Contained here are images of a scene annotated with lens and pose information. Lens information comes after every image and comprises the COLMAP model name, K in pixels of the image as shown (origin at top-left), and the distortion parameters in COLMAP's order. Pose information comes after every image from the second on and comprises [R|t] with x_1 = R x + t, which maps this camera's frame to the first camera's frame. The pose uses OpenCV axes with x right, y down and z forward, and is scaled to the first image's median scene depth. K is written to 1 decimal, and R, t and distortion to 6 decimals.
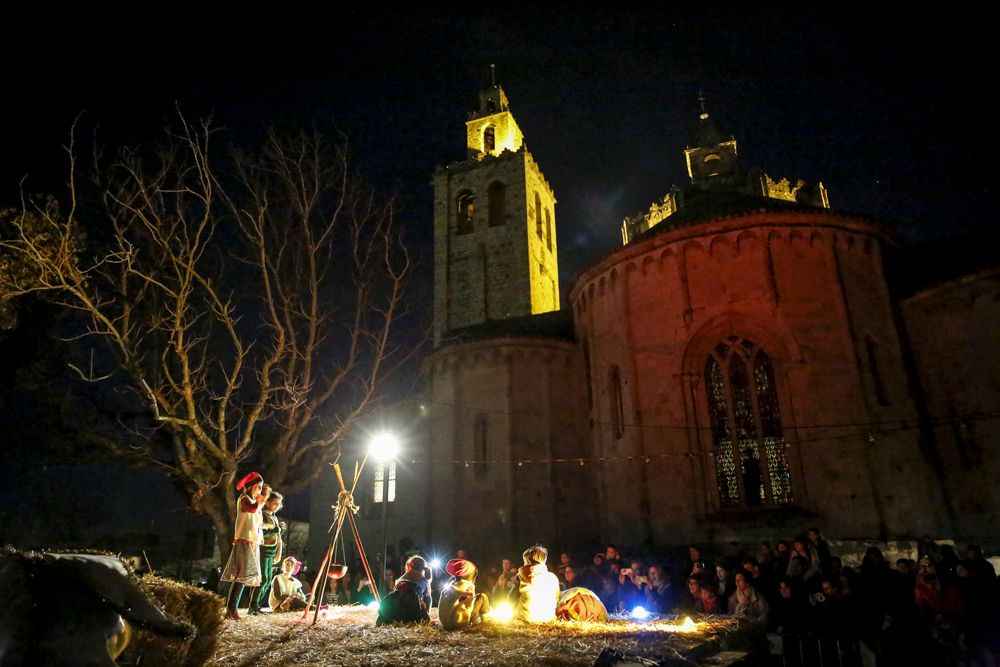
lens RADIAL K [[673.5, 0, 500.0], [0, 673.5, 333.5], [0, 0, 1]] dist [-0.078428, 0.097118]
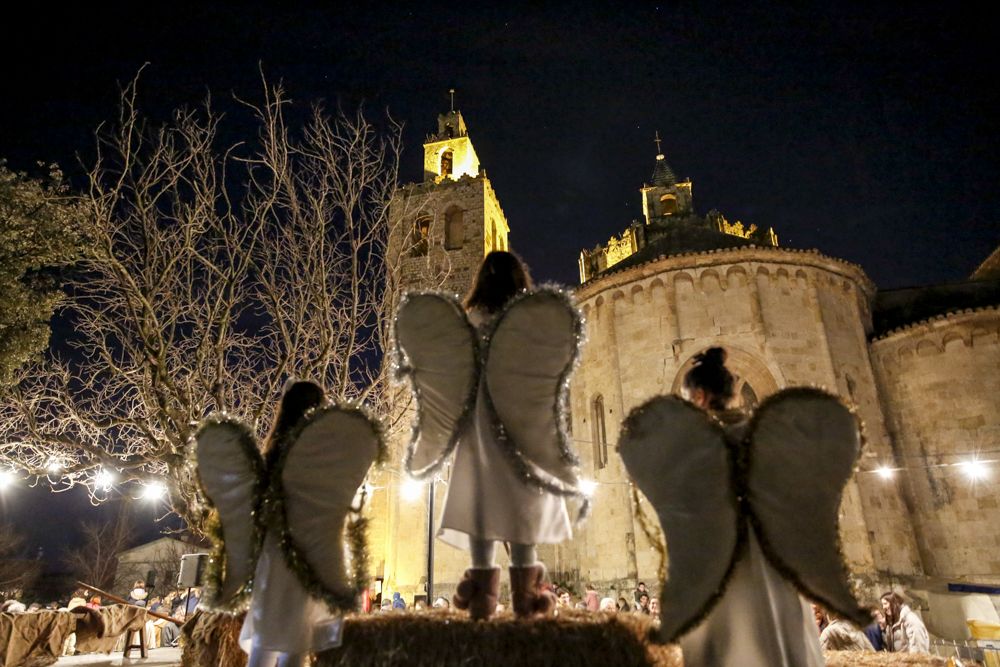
lens RADIAL K [[673.5, 0, 500.0], [0, 673.5, 333.5], [0, 0, 1]] dist [-0.078428, 0.097118]
pose [[0.991606, 0.051419, 0.118635, -0.091976], [-0.045866, 0.997741, -0.049077, 0.014133], [-0.120891, 0.043224, 0.991724, 0.037079]]
